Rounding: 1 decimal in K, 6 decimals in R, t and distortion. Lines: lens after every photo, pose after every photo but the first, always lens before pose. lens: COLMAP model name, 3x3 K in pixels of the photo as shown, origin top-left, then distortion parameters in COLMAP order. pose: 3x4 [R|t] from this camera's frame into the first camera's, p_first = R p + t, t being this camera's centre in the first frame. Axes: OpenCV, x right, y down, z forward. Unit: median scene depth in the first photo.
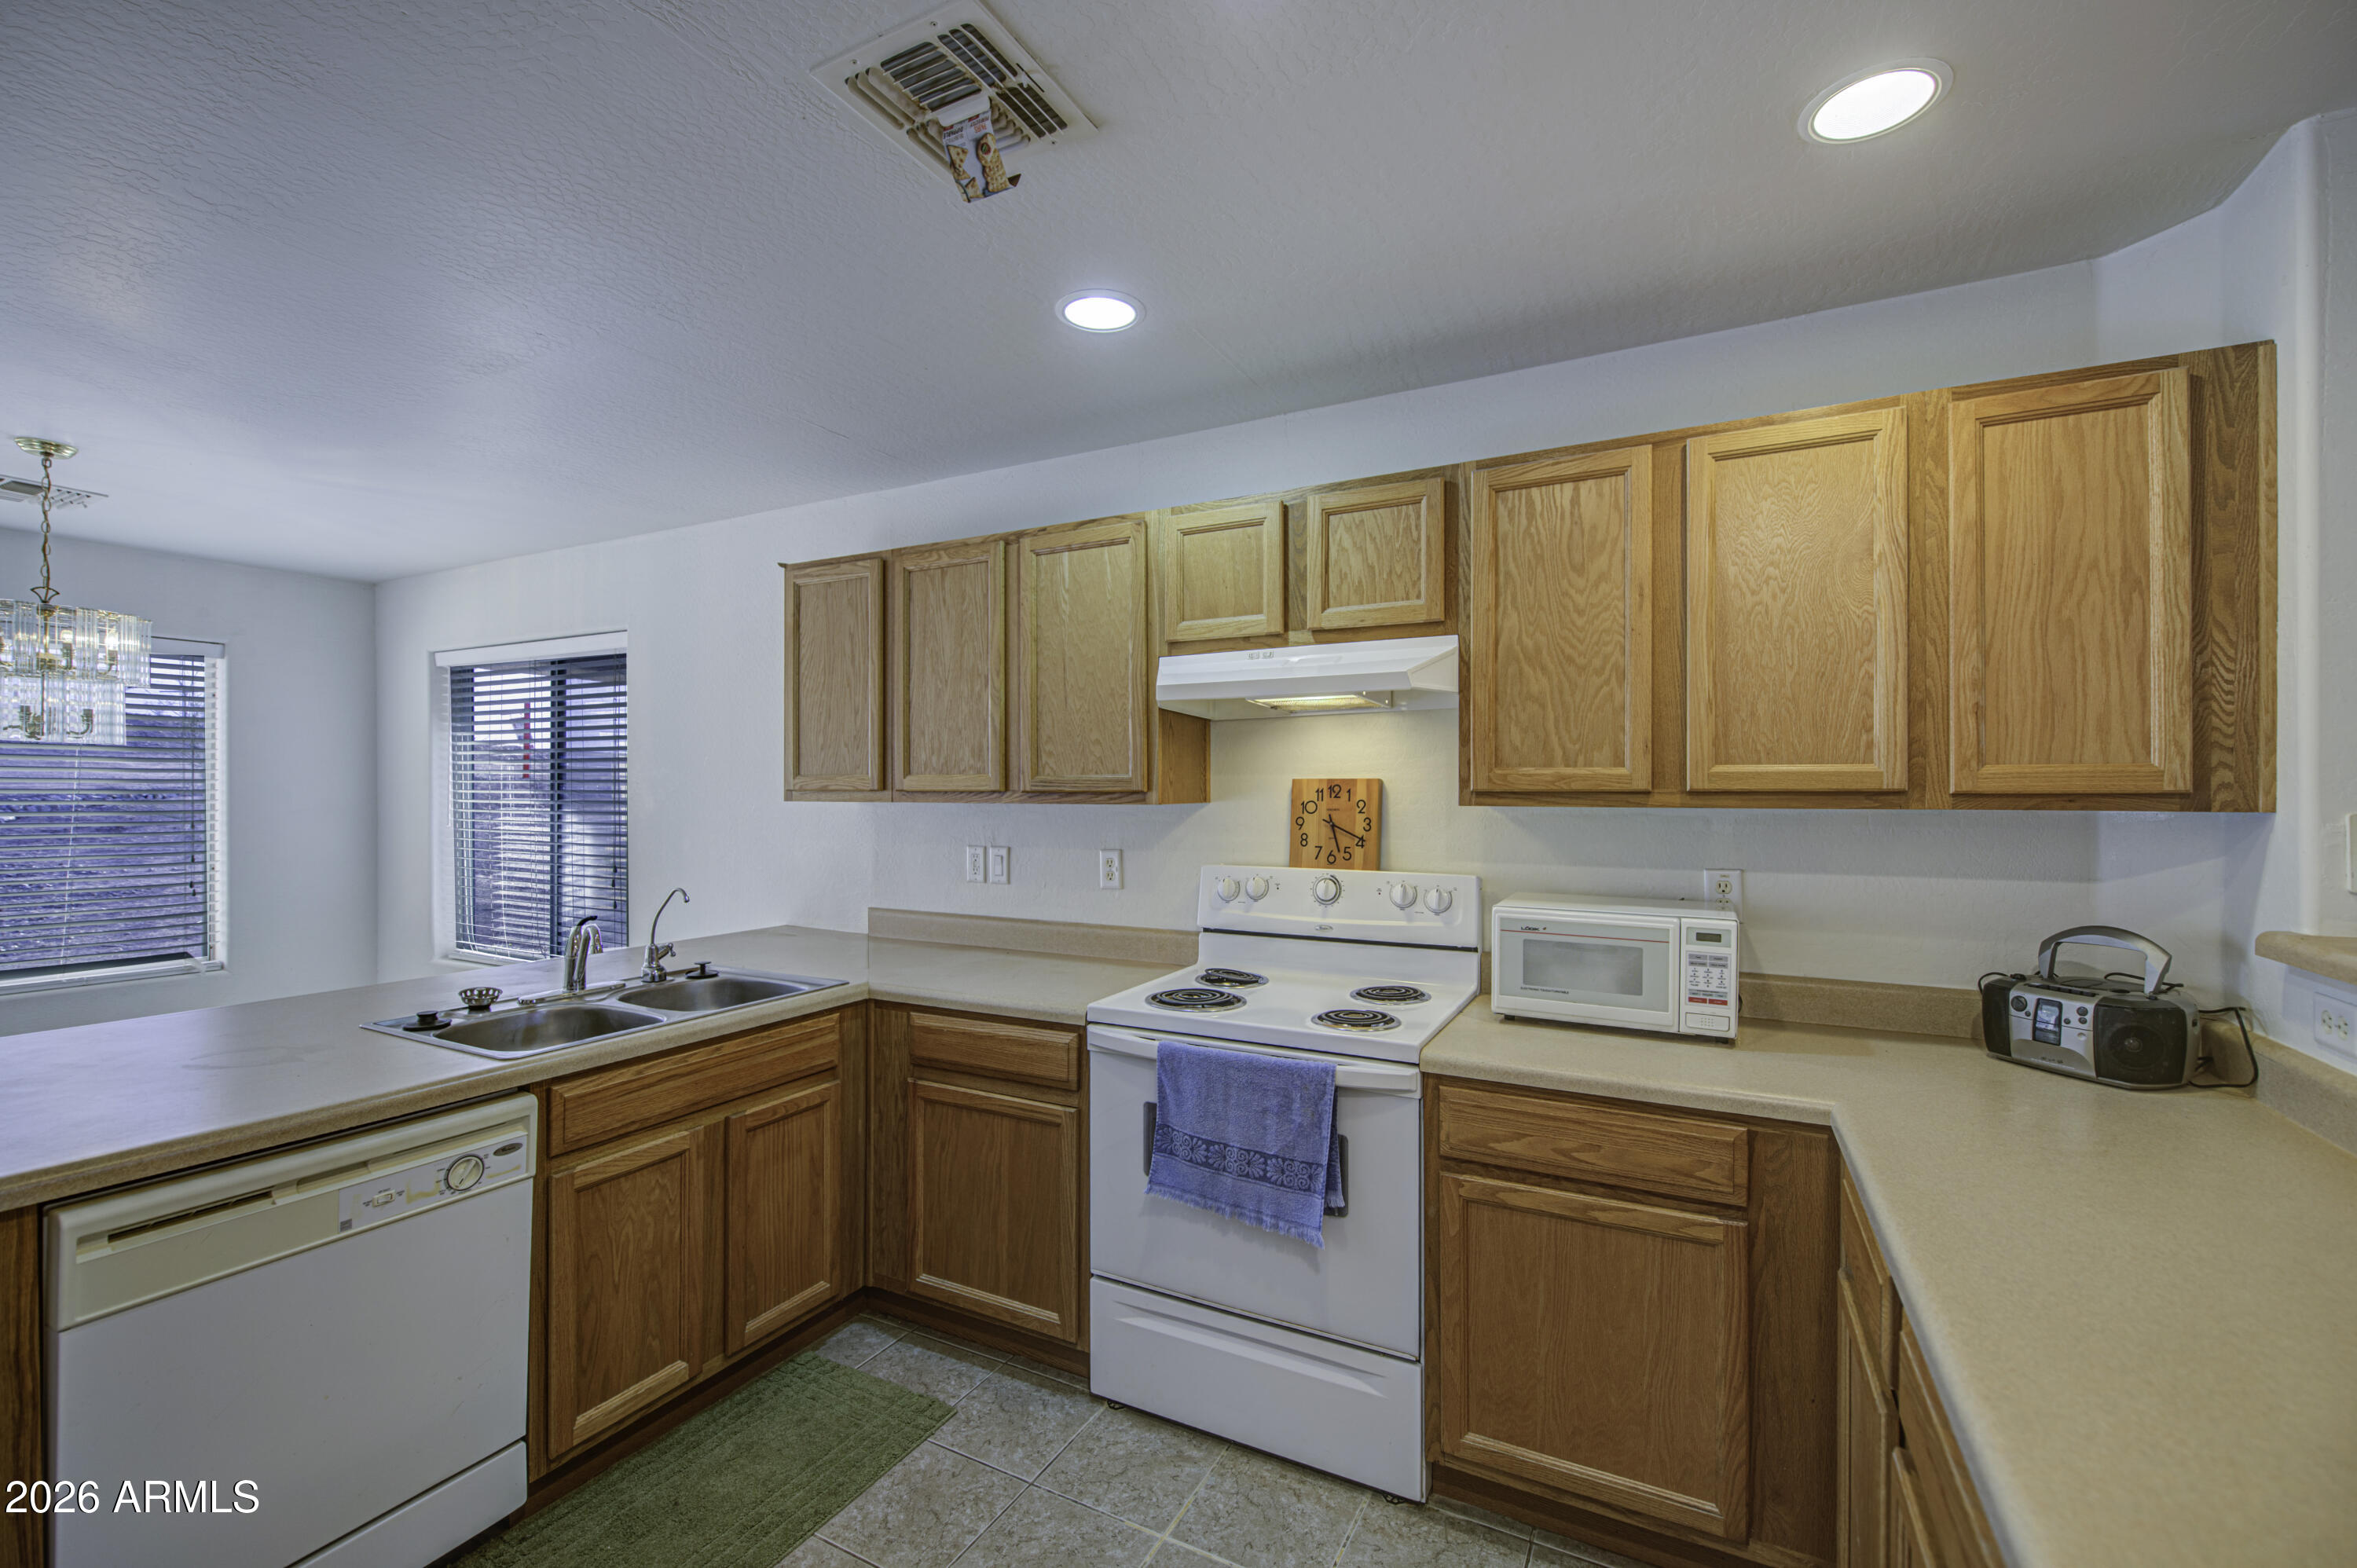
lens RADIAL K [[978.7, 0, 1181.5], [0, 978.7, 790.5], [0, 0, 1]] dist [-0.003098, -0.000788]
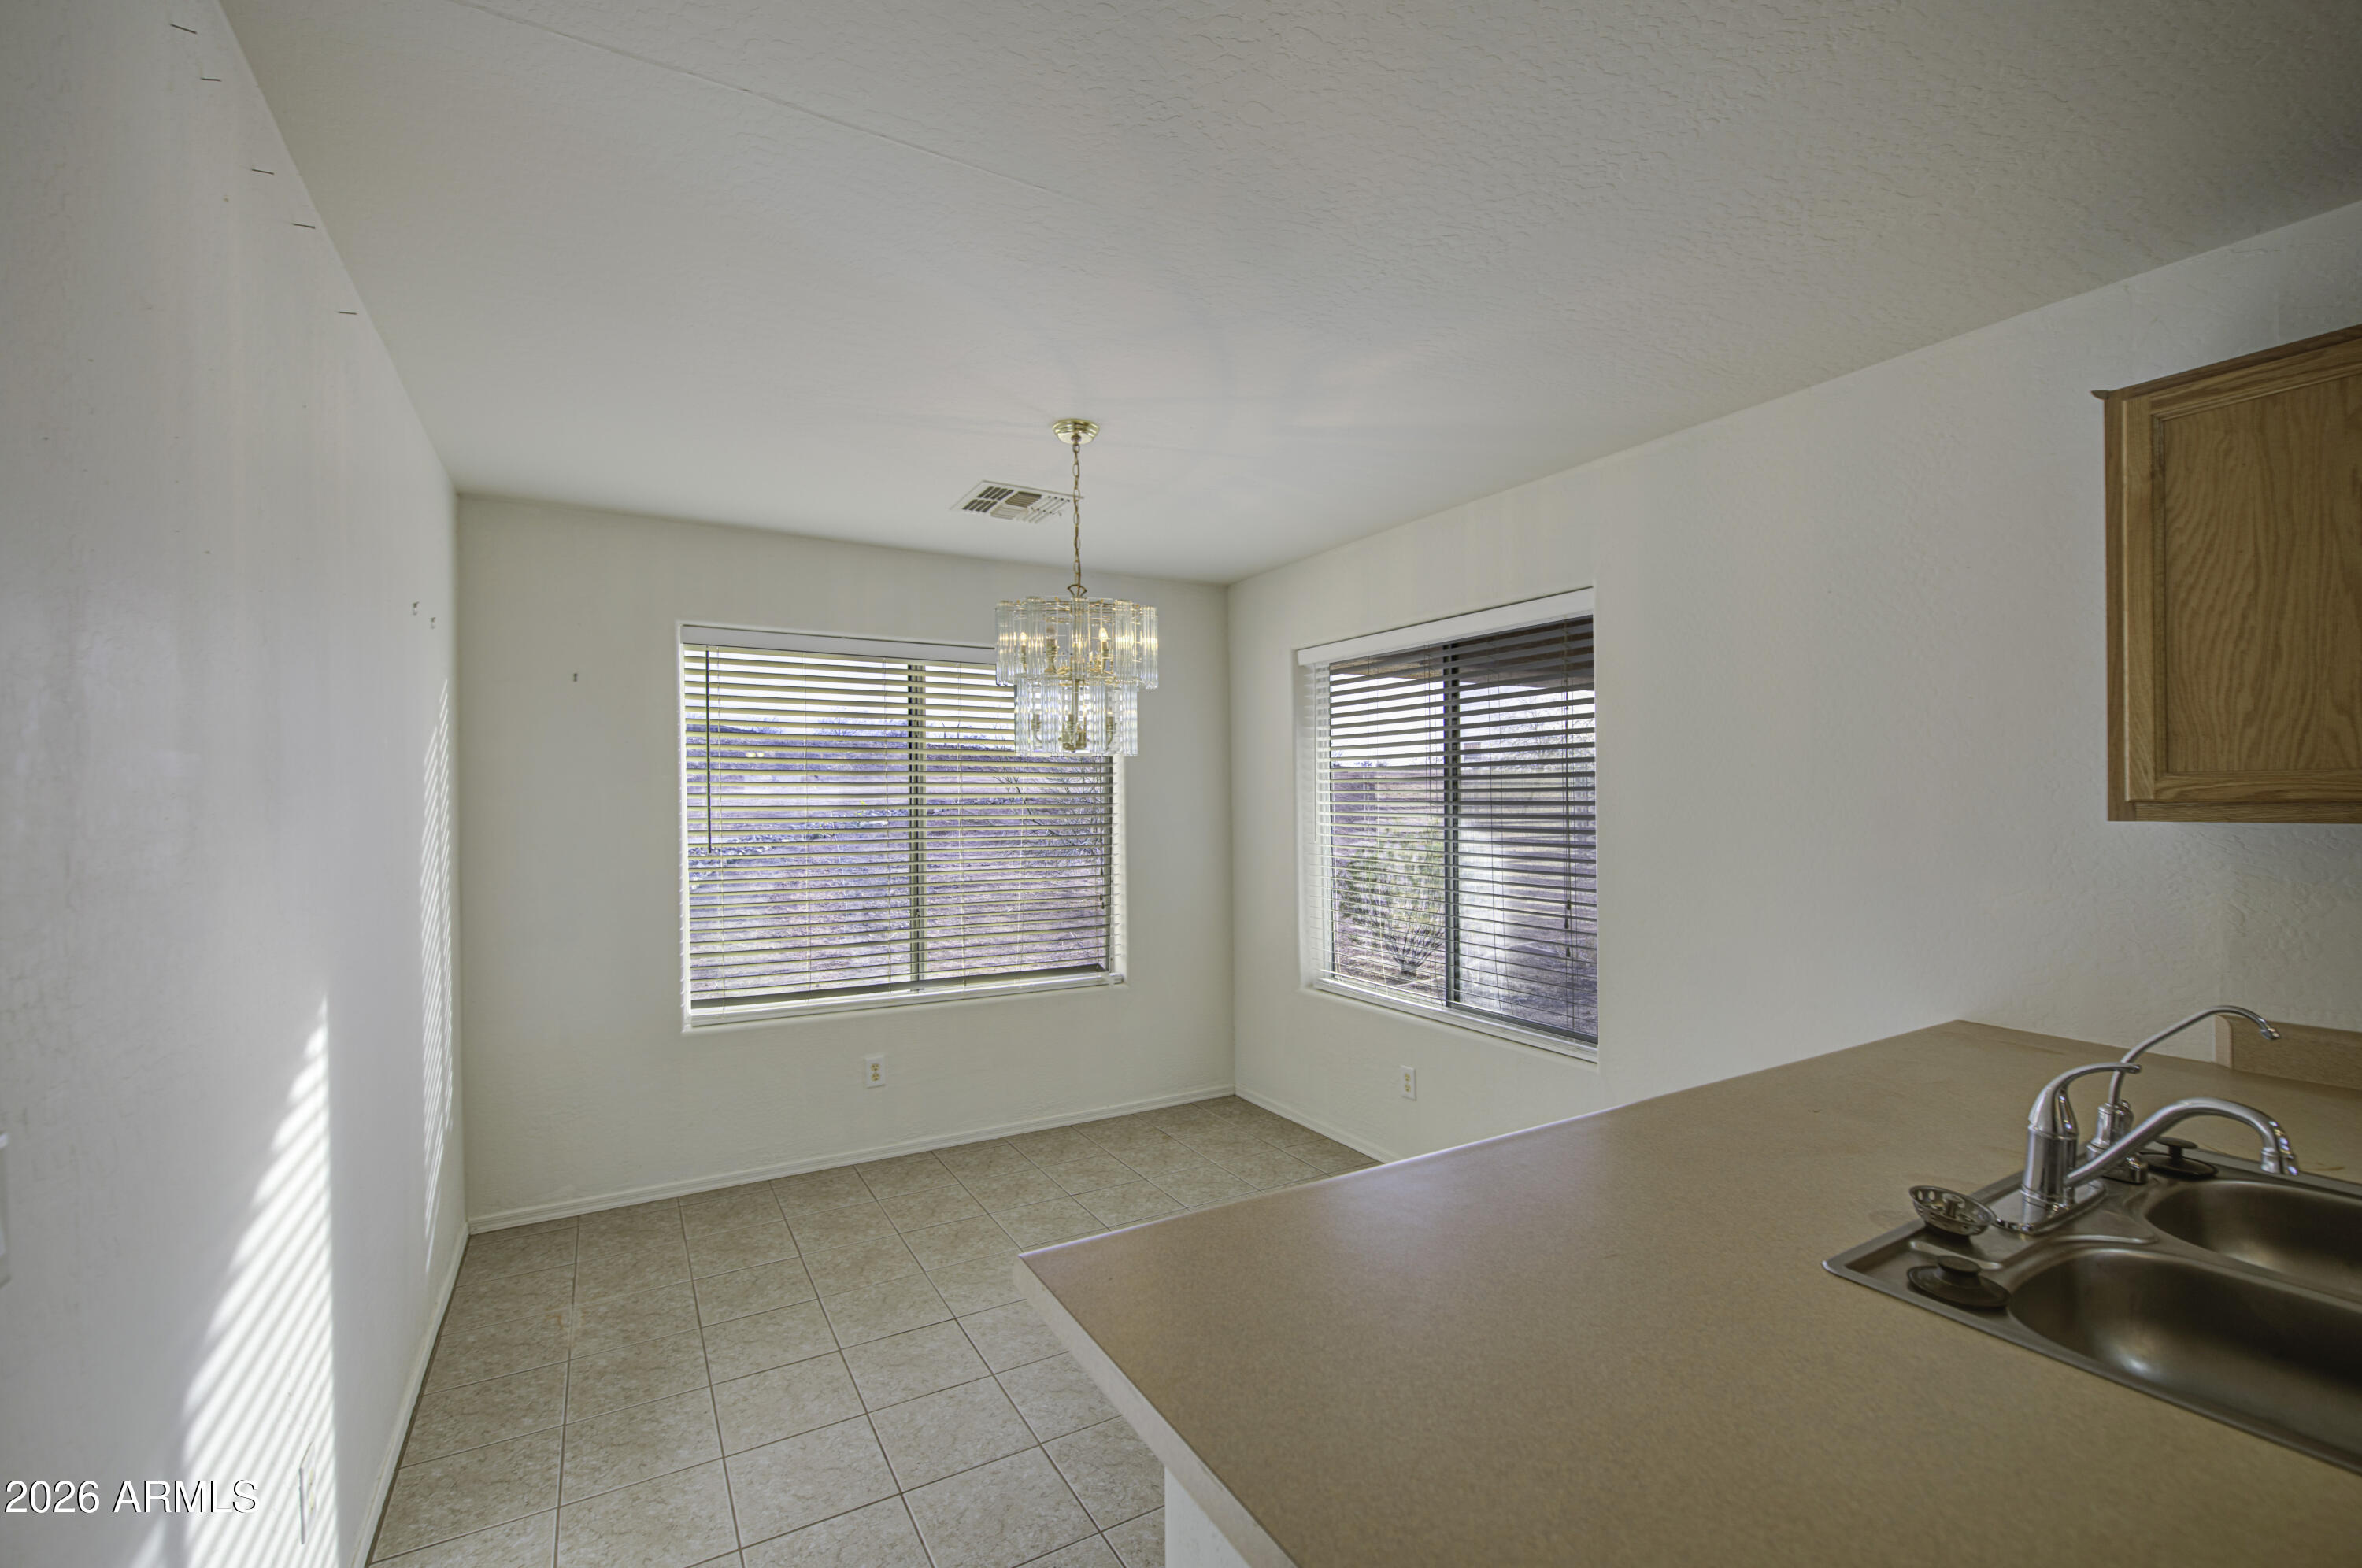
lens RADIAL K [[983.9, 0, 1171.8], [0, 983.9, 807.5], [0, 0, 1]] dist [-0.012728, -0.000147]
pose [[0.842669, -0.003680, -0.538420, -0.844993], [0.009716, 0.999918, 0.008372, -0.009300], [0.538345, -0.012286, 0.842635, 0.380801]]
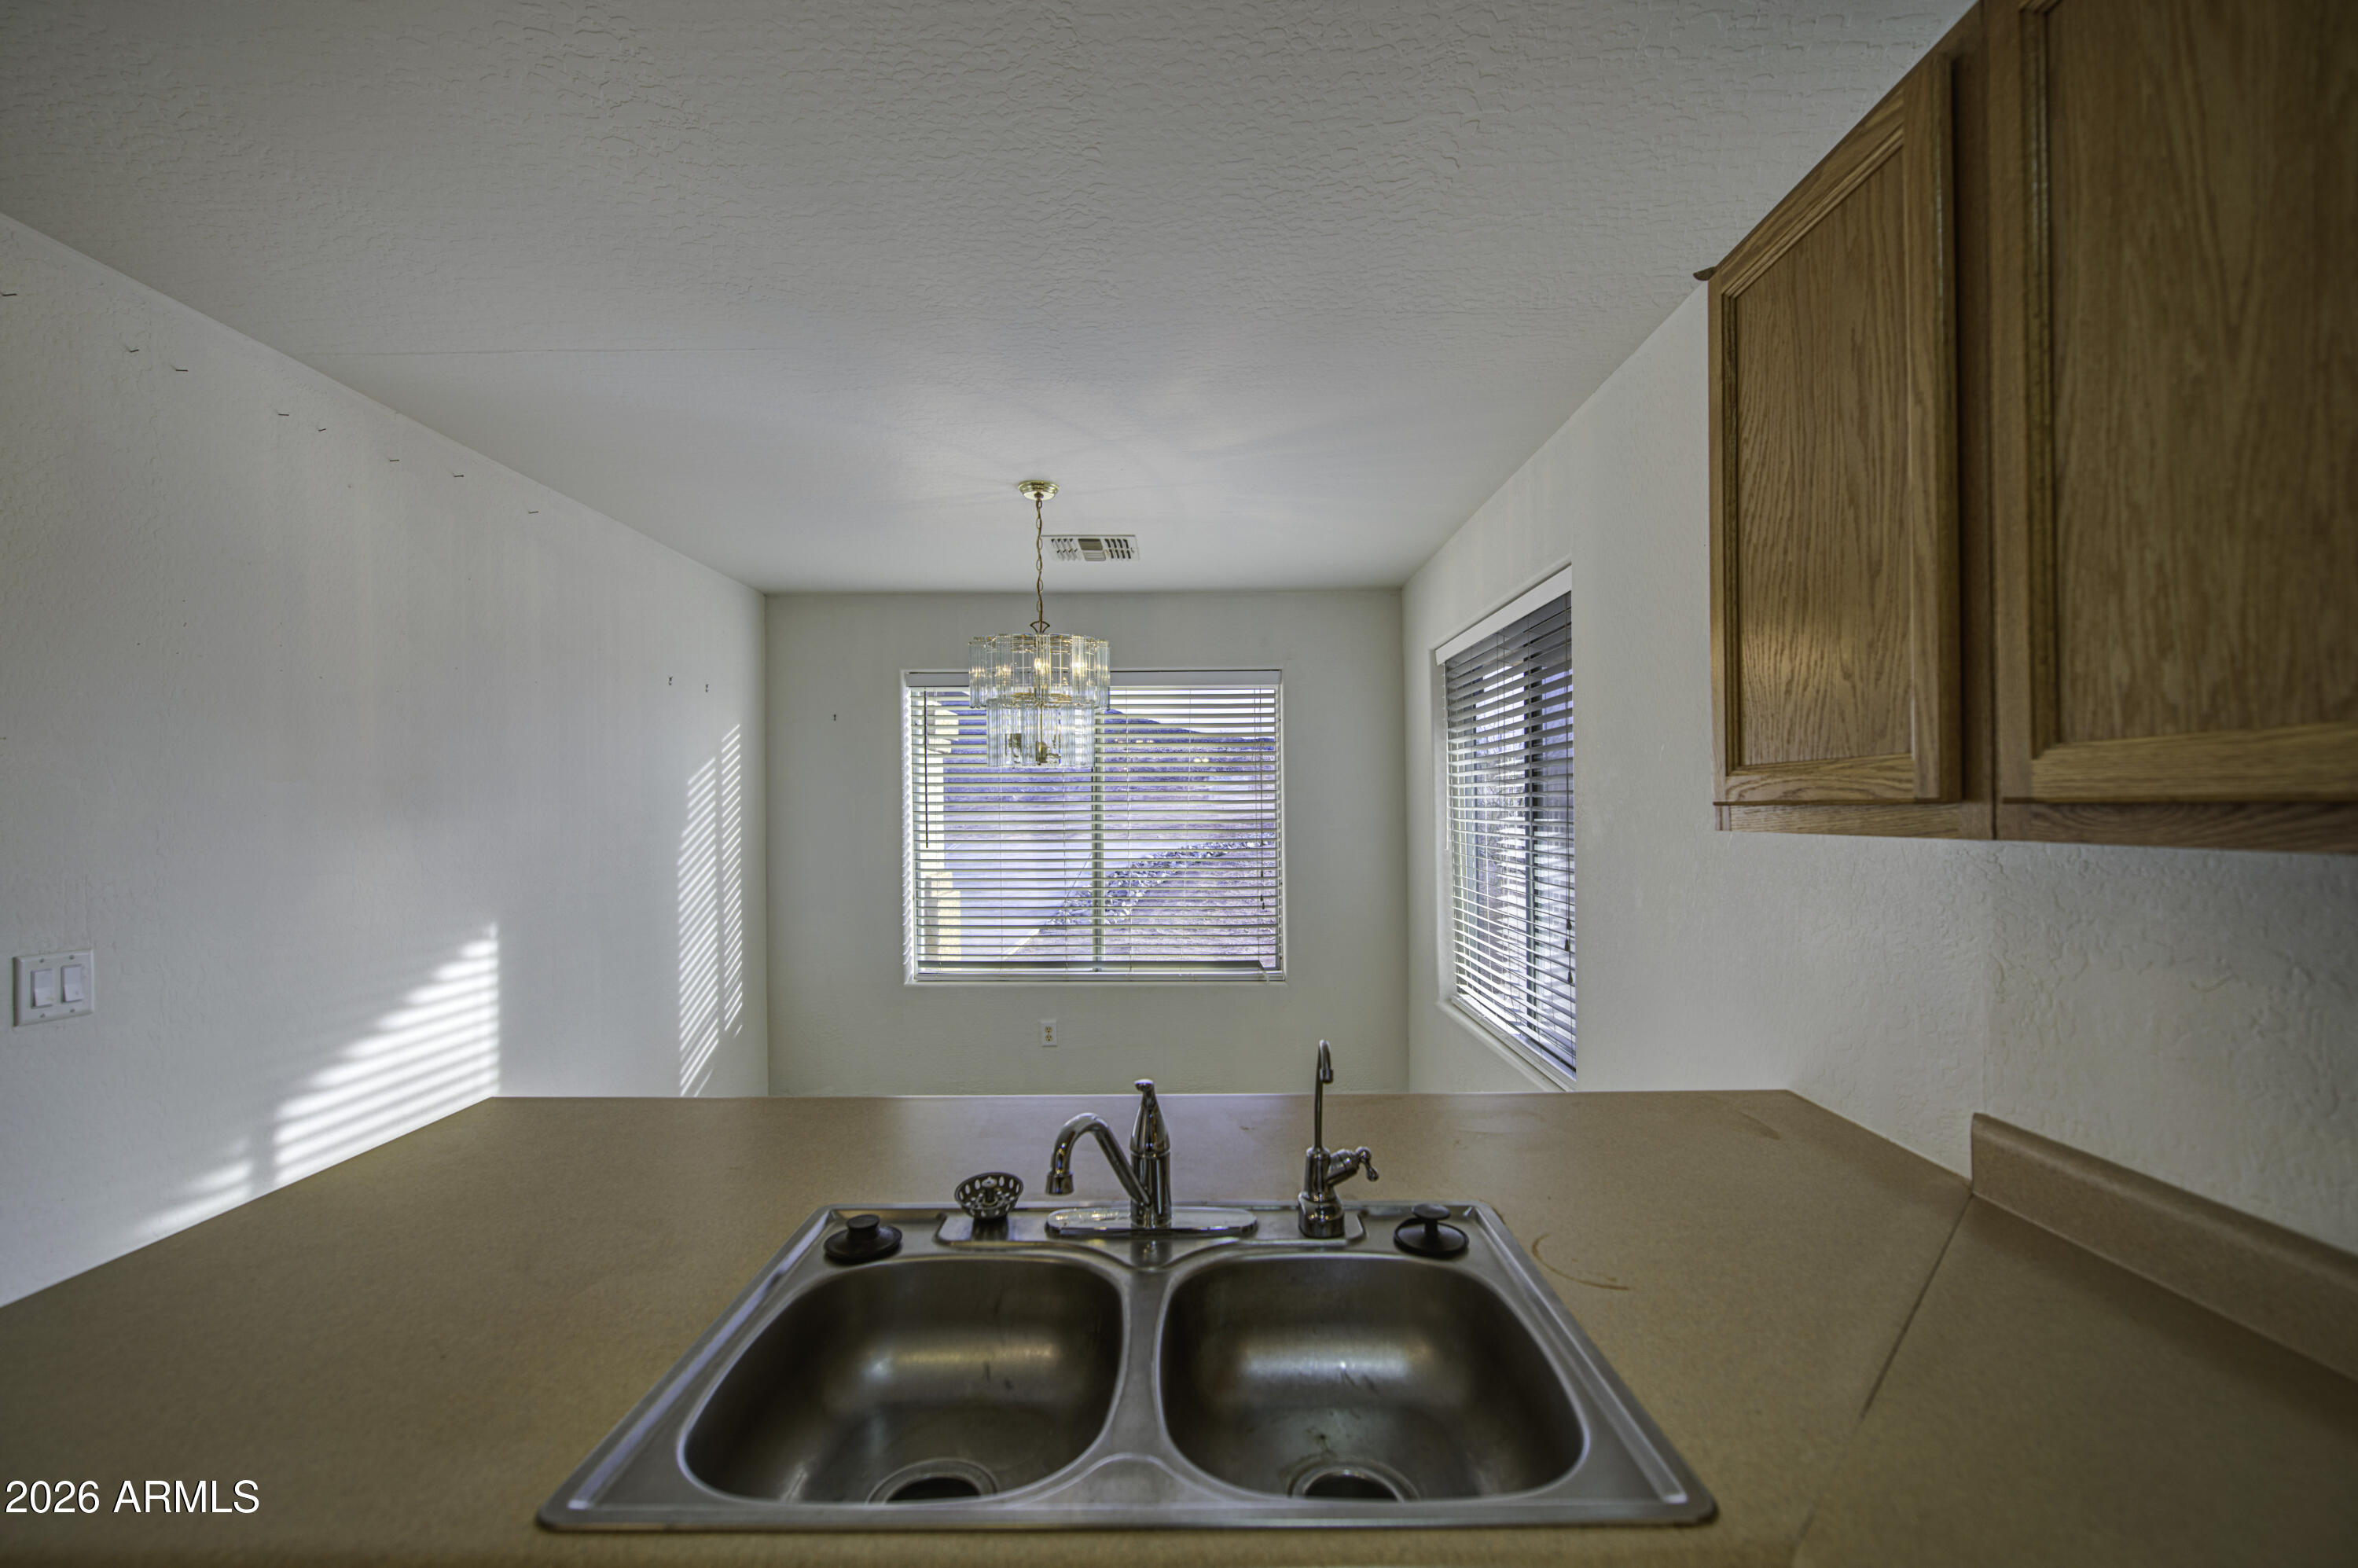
lens RADIAL K [[981.5, 0, 1188.3], [0, 981.5, 809.6], [0, 0, 1]] dist [0.000622, 0.000003]
pose [[0.457329, -0.005666, -0.889280, -0.200620], [0.010890, 0.999940, -0.000771, 0.000625], [0.889231, -0.009332, 0.457363, 0.913310]]
